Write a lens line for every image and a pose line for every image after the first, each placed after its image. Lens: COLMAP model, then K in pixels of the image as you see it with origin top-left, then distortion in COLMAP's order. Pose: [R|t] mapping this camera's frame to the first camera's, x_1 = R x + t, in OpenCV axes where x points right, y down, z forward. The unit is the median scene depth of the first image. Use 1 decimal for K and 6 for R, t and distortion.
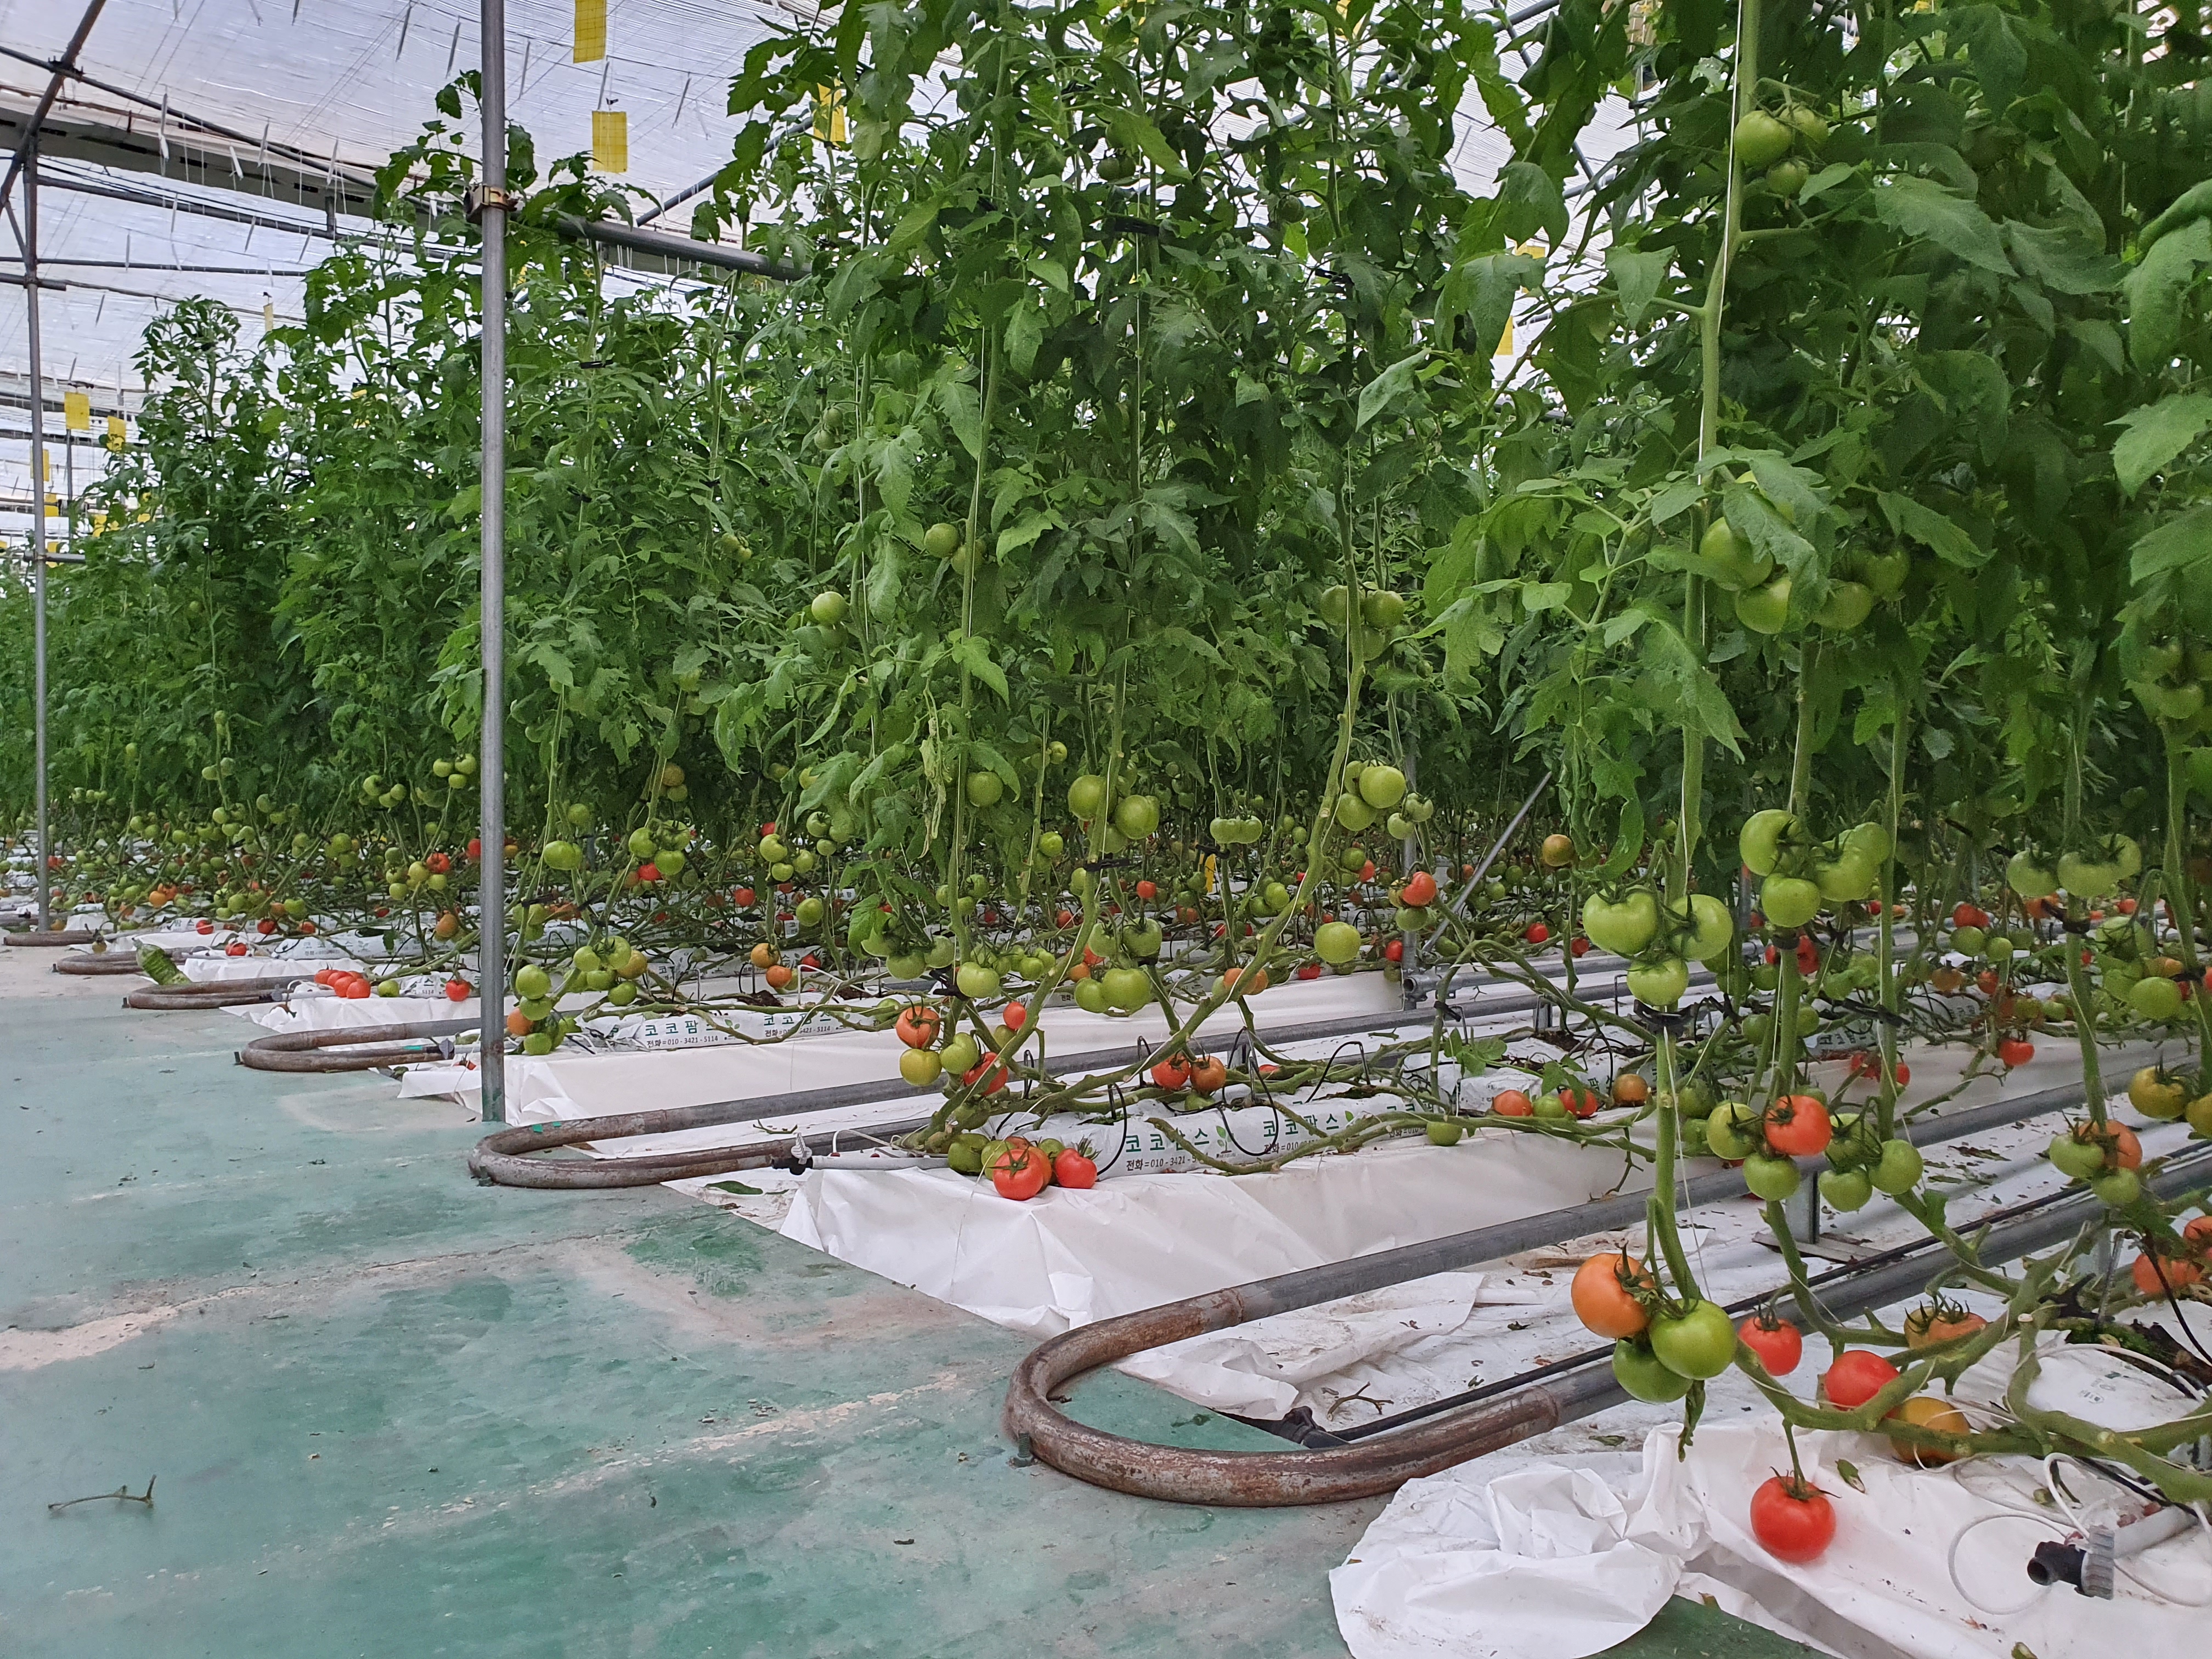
lens RADIAL K [[1696.4, 0, 1106.0], [0, 1696.4, 829.5], [0, 0, 1]] dist [0.000849, 0.001572]
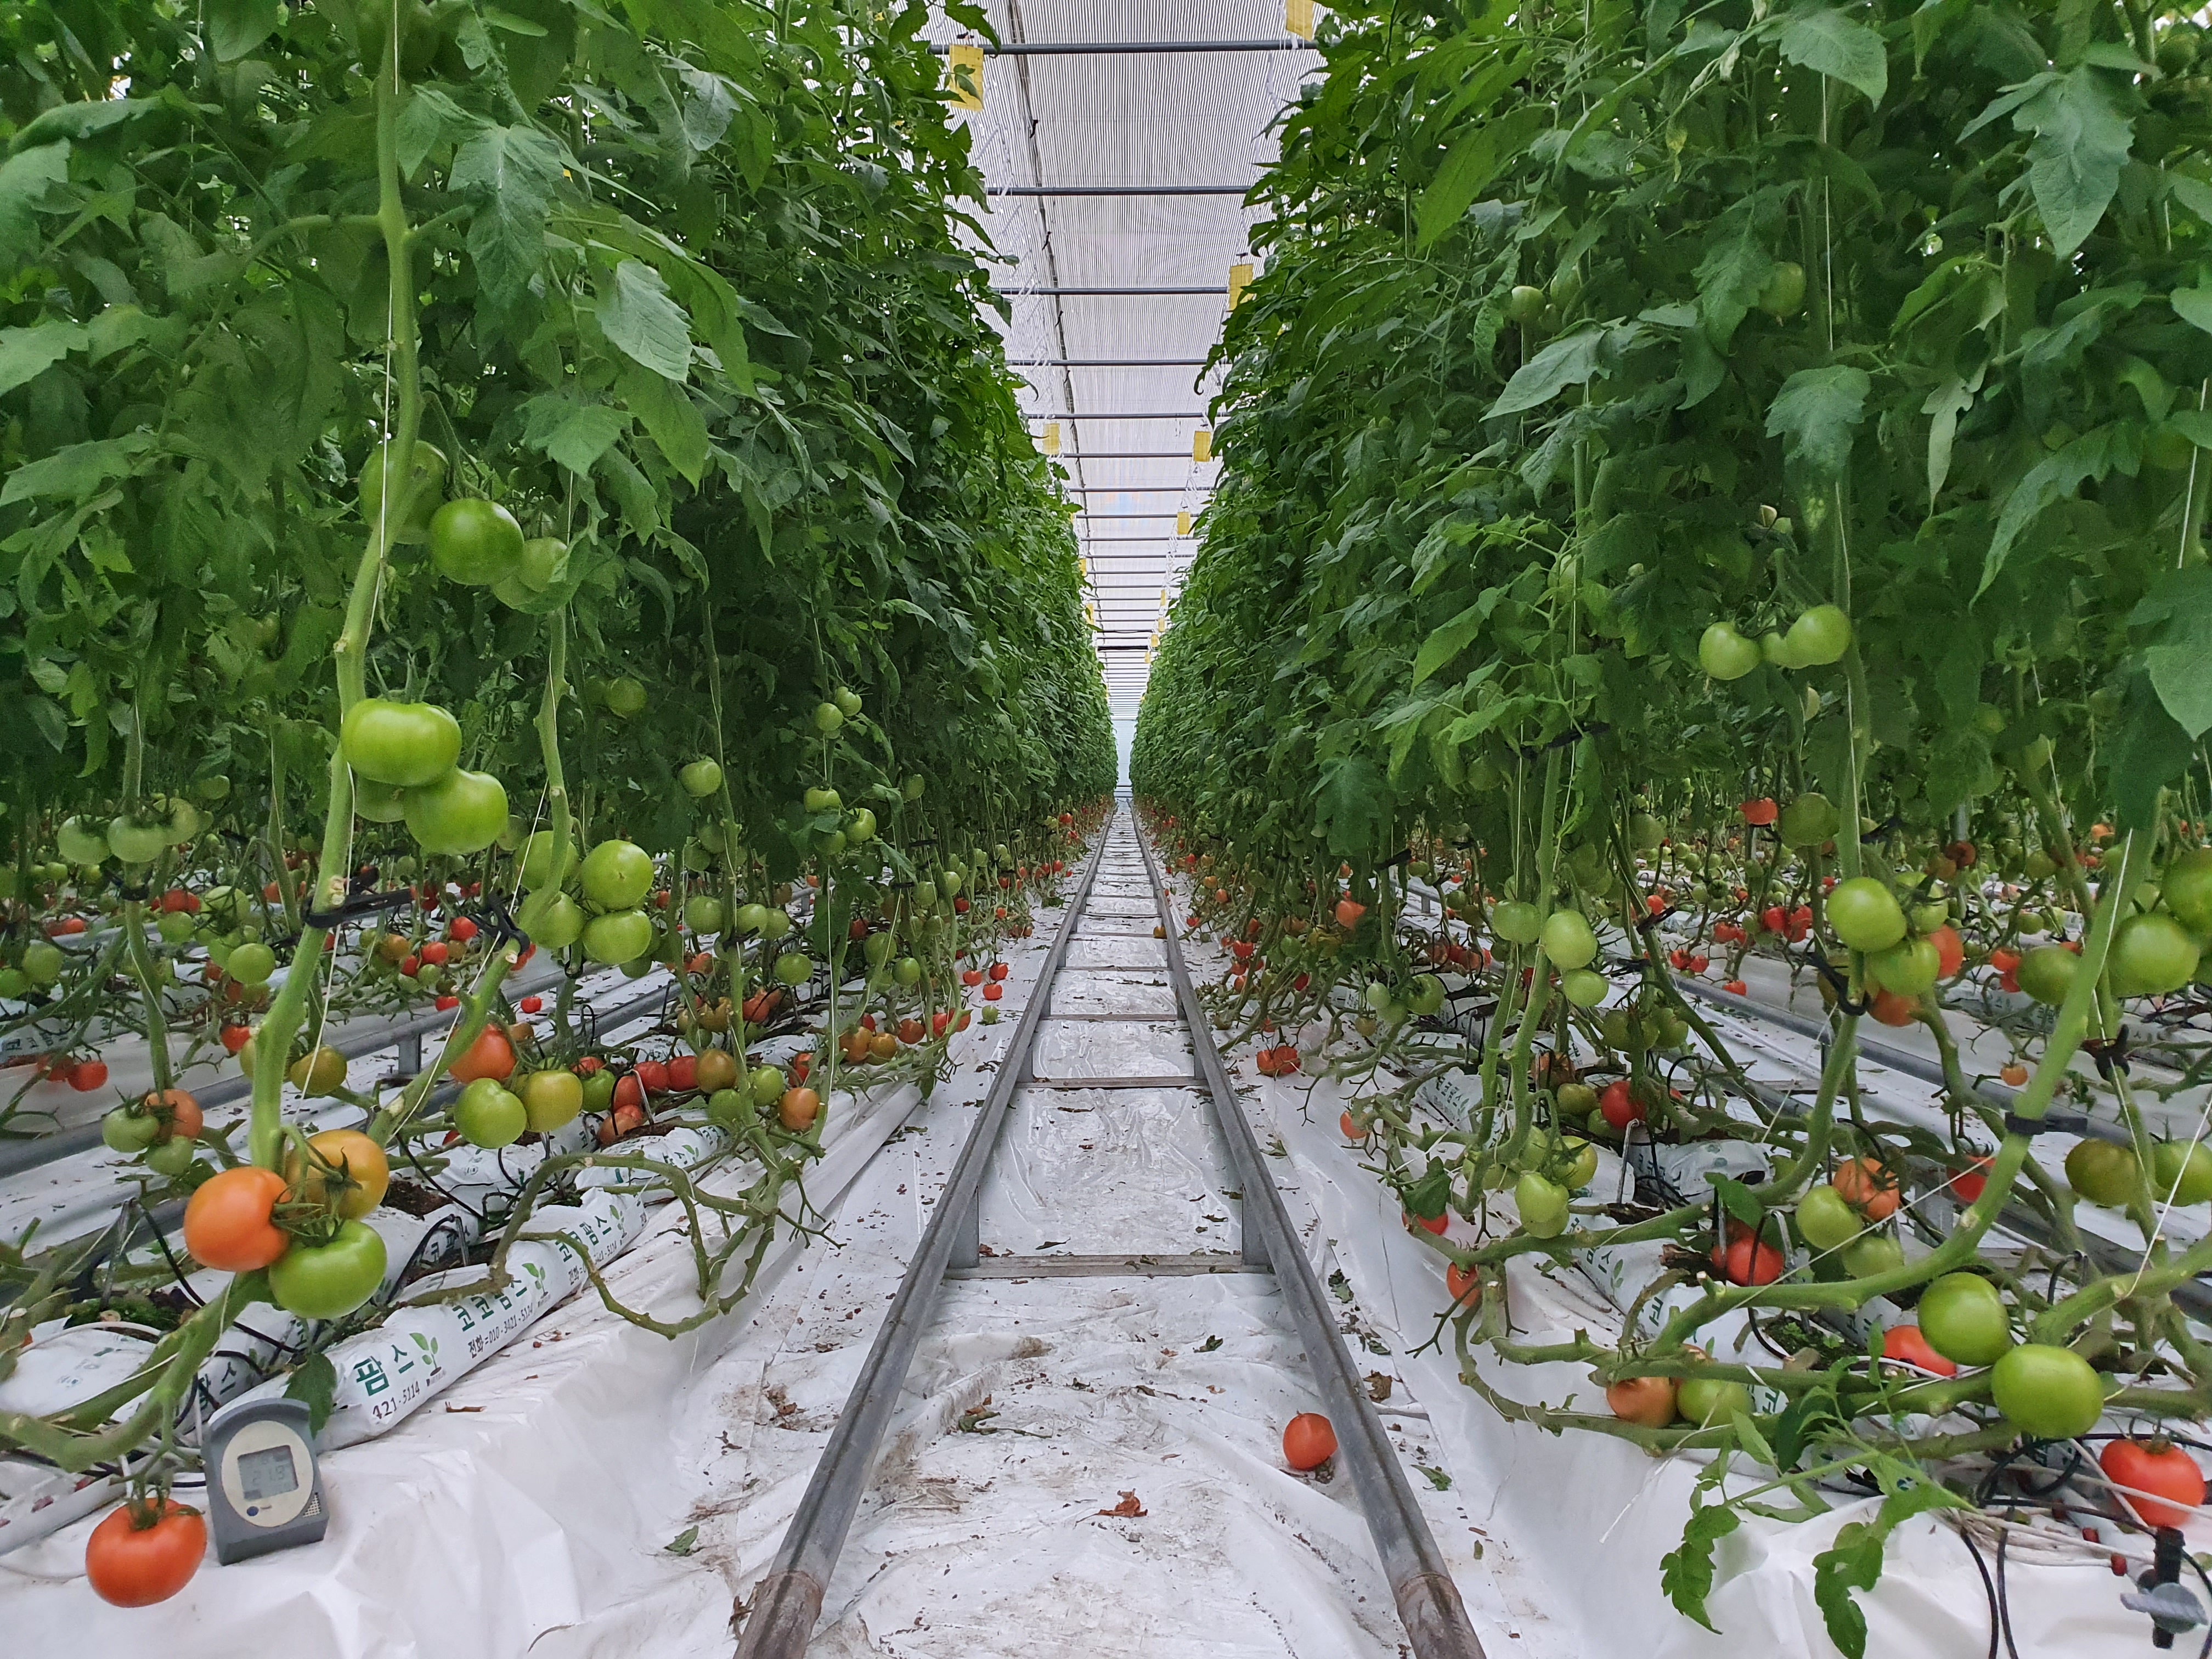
lens RADIAL K [[1671.7, 0, 1106.0], [0, 1671.7, 829.5], [0, 0, 1]] dist [0.003256, 0.006346]
pose [[0.664376, -0.007272, 0.747363, 0.266059], [0.014150, 0.999896, -0.002851, 0.036462], [-0.747264, 0.012469, 0.664410, -0.060240]]
